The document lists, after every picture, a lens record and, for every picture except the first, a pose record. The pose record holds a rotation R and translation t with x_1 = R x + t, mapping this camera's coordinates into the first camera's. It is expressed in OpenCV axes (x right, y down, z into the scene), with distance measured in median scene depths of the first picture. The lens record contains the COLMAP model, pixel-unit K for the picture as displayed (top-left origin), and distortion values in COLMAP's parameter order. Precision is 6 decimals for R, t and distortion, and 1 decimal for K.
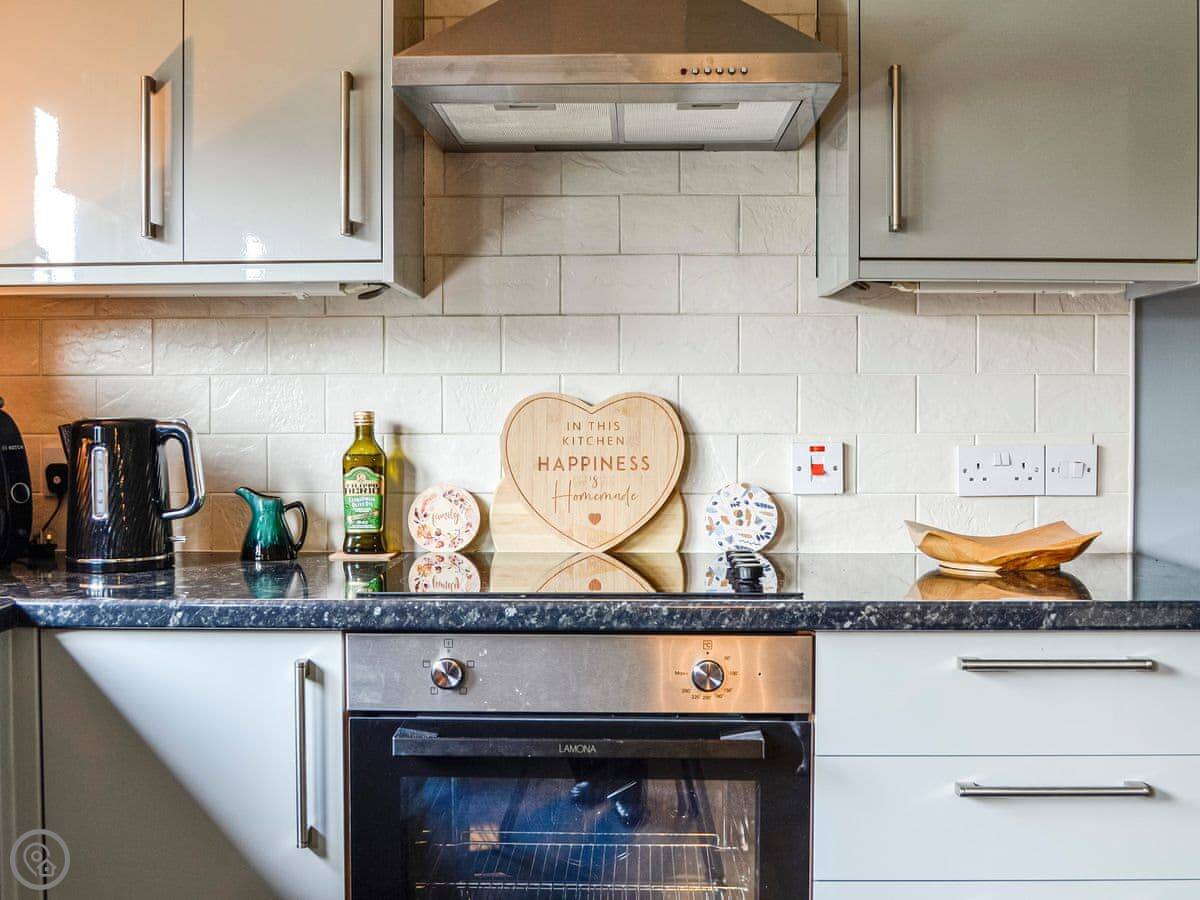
lens RADIAL K [[1417.5, 0, 598.1], [0, 1417.5, 427.5], [0, 0, 1]] dist [-0.059952, -0.000917]
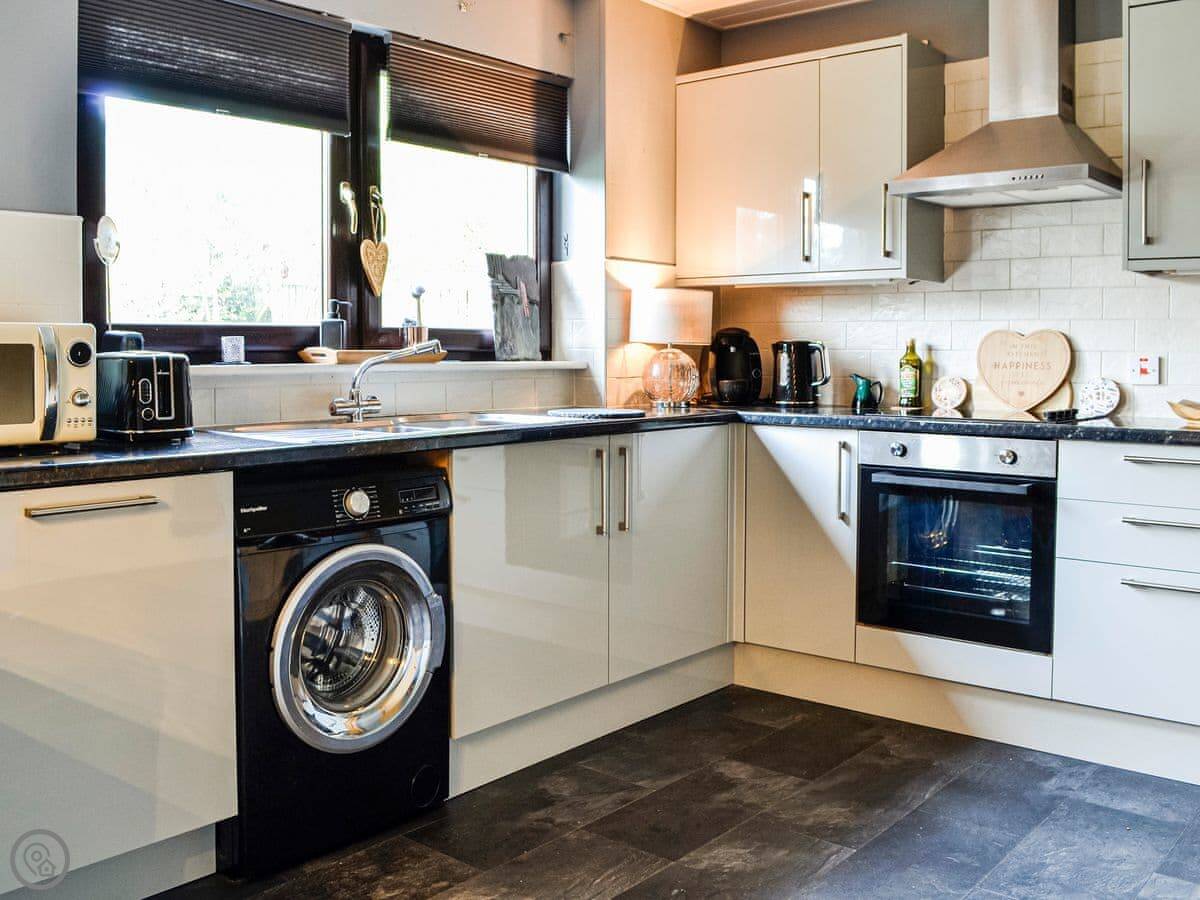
lens RADIAL K [[1104.1, 0, 598.5], [0, 1104.1, 412.1], [0, 0, 1]] dist [-0.096956, 0.002018]
pose [[0.782434, 0.038894, -0.621518, 0.478209], [-0.012211, 0.998814, 0.047133, 0.026012], [0.622614, -0.029289, 0.781981, -0.543321]]
